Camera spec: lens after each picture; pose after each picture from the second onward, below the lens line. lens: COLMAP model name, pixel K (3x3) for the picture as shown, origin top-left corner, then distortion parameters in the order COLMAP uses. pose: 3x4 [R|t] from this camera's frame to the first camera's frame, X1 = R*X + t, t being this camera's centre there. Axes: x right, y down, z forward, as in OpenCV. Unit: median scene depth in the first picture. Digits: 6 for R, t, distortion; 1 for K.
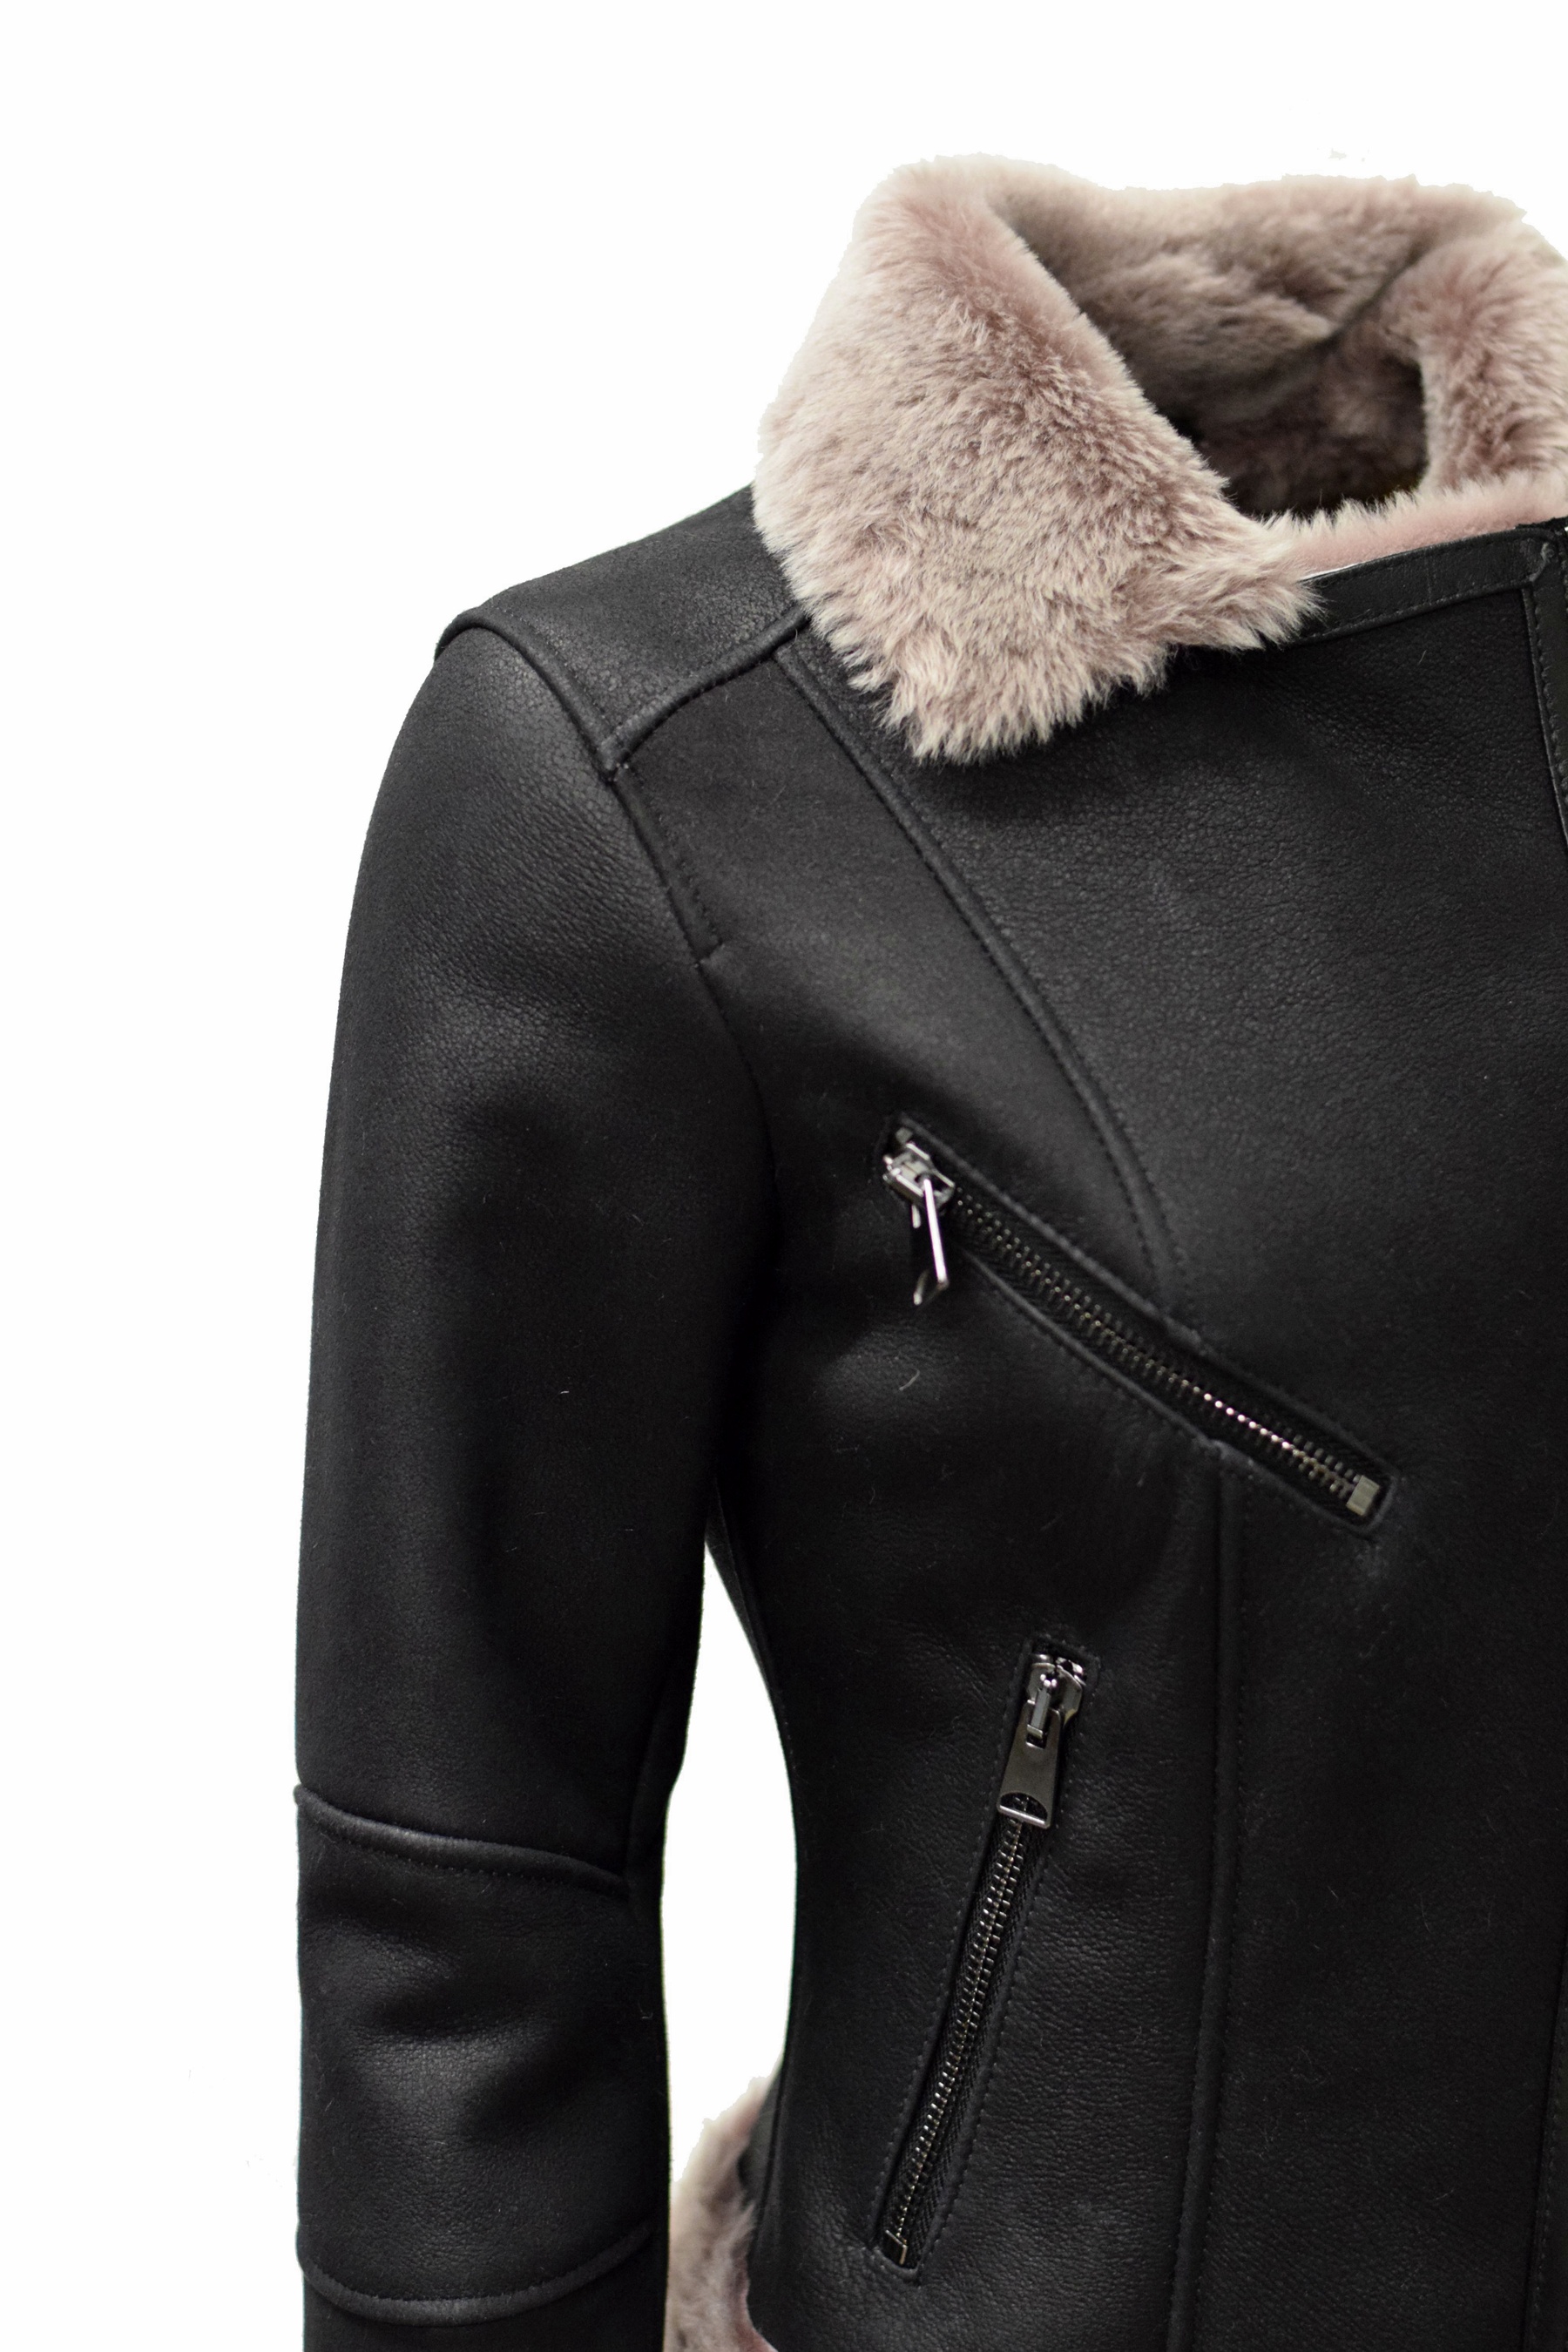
lens RADIAL K [[5163.9, 0, 783.0], [0, 5163.9, 1172.2], [0, 0, 1]] dist [-0.140825, 0.000000]
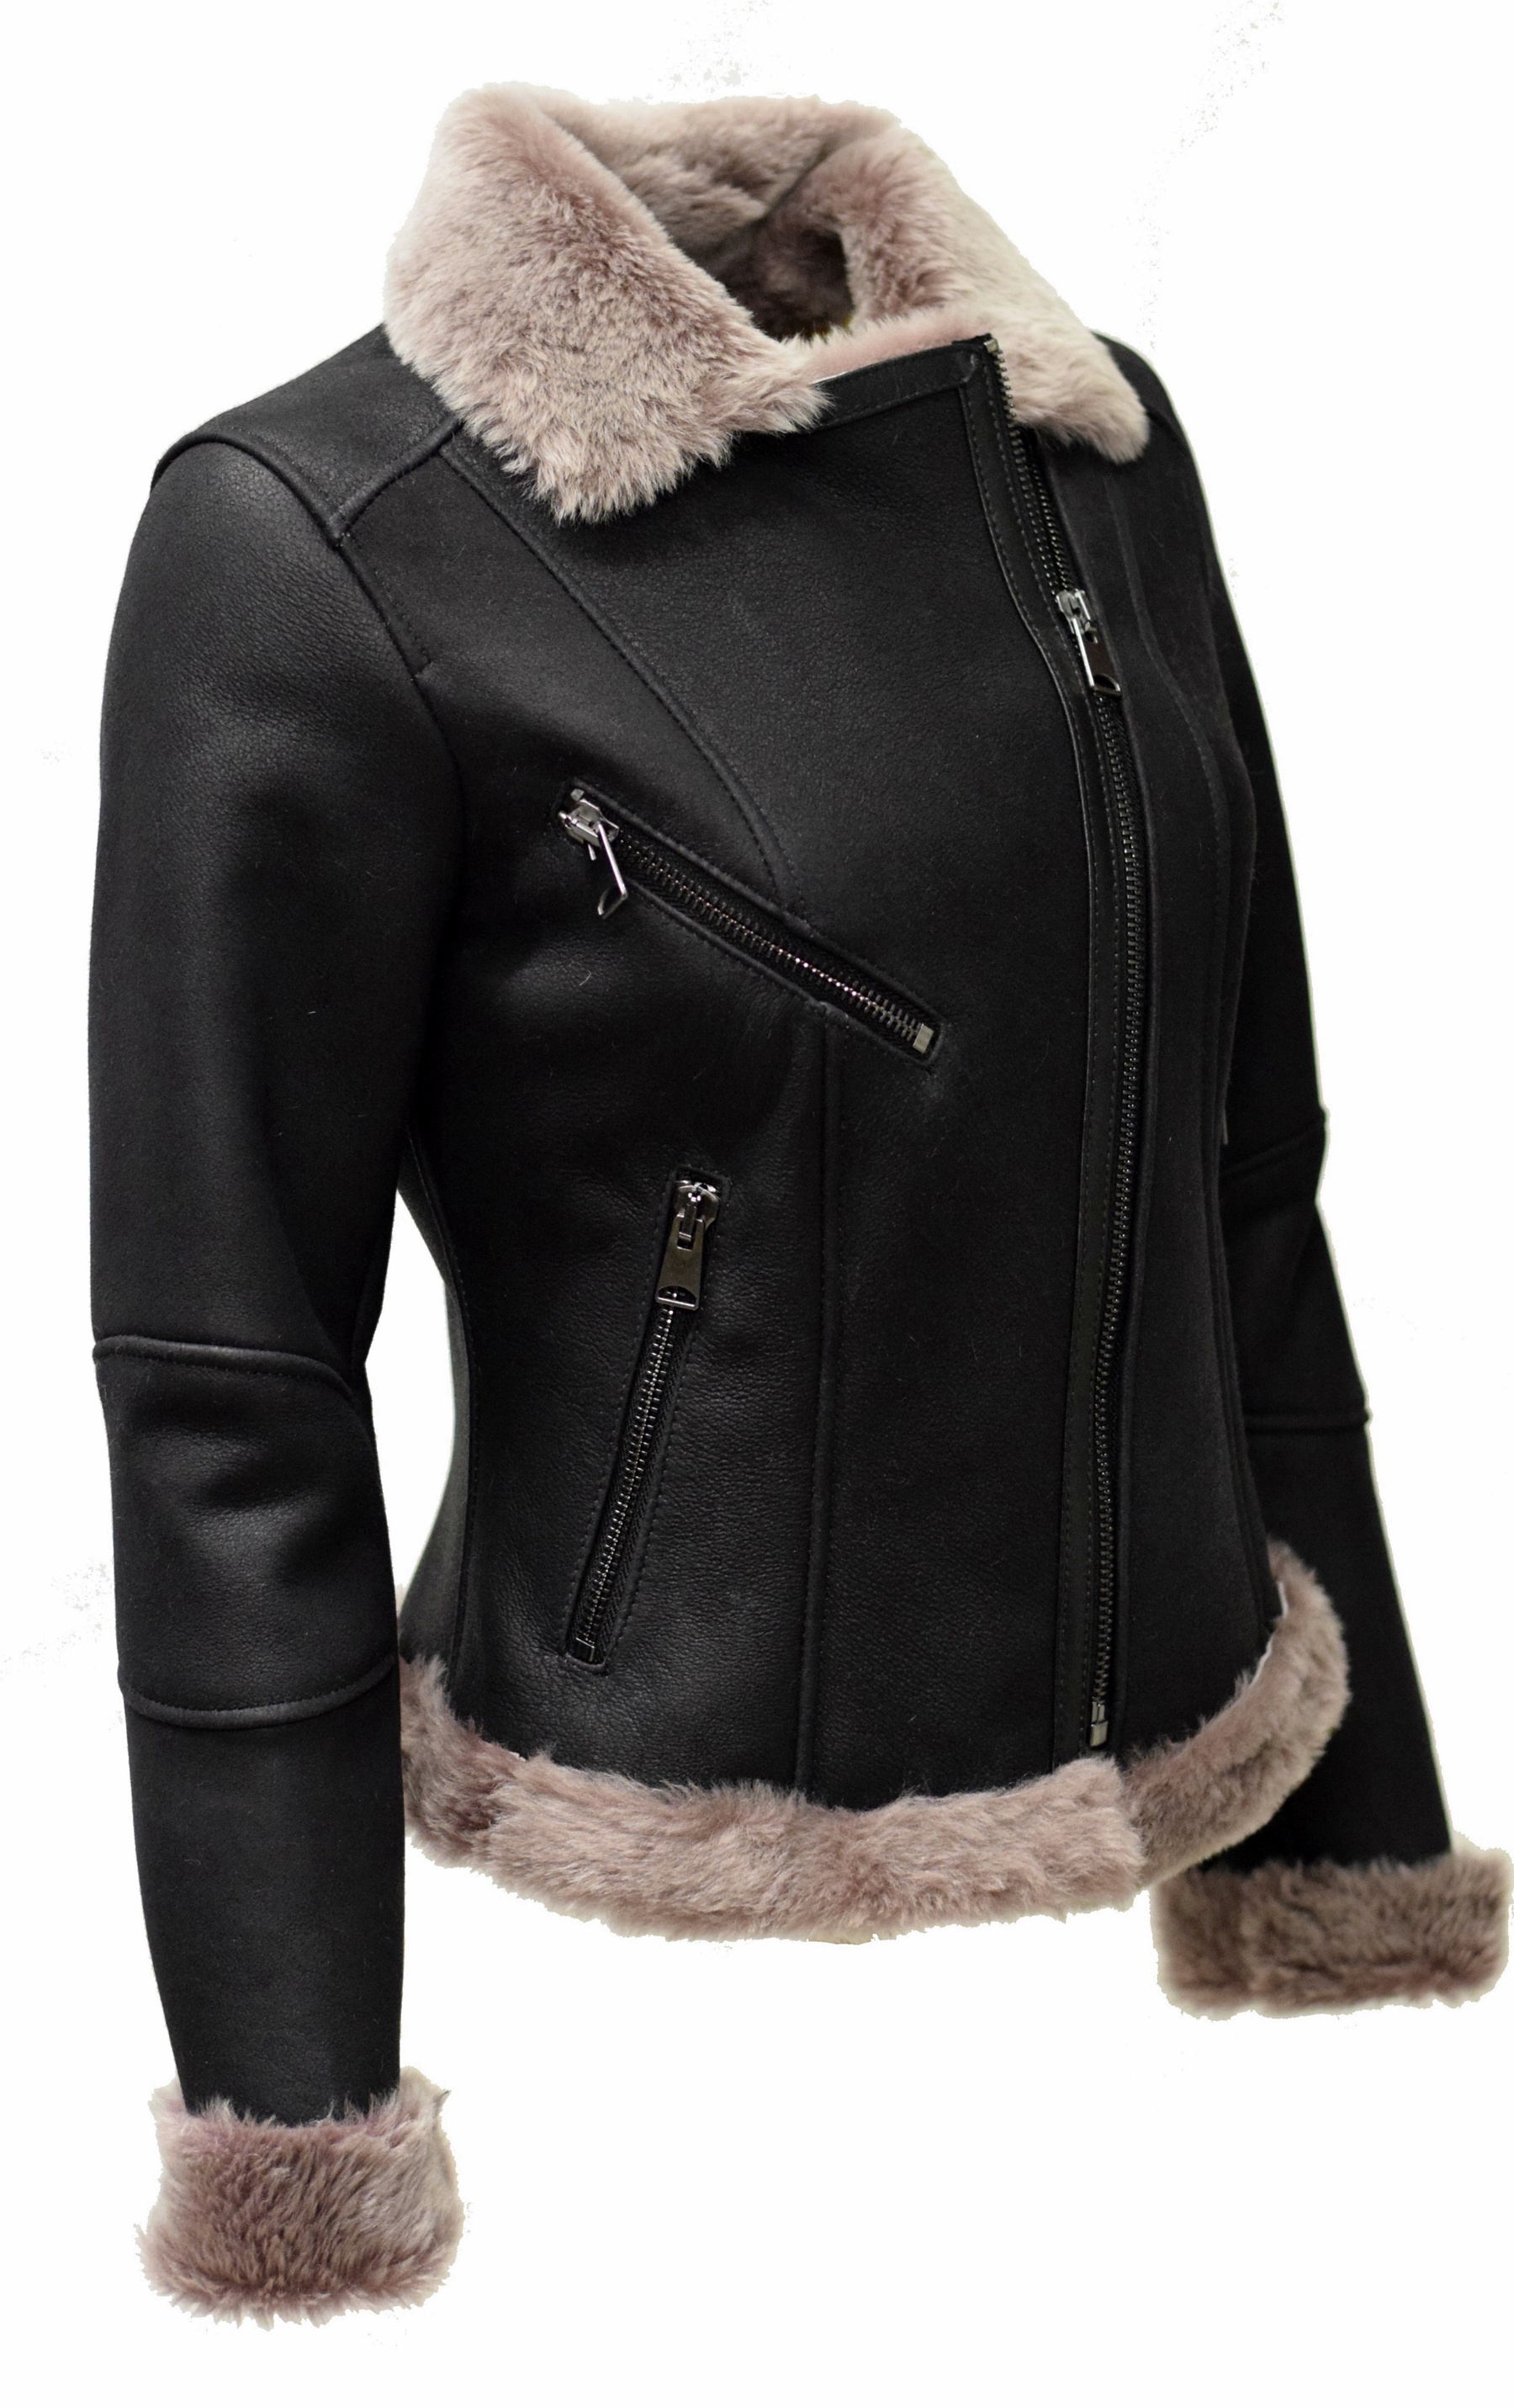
lens RADIAL K [[5121.7, 0, 757.7], [0, 5121.7, 1206.2], [0, 0, 1]] dist [-0.162978, 0.000000]
pose [[0.972492, -0.068071, 0.222767, -0.230529], [0.066963, 0.997677, 0.012535, 0.084672], [-0.223103, 0.002726, 0.974791, -0.312945]]
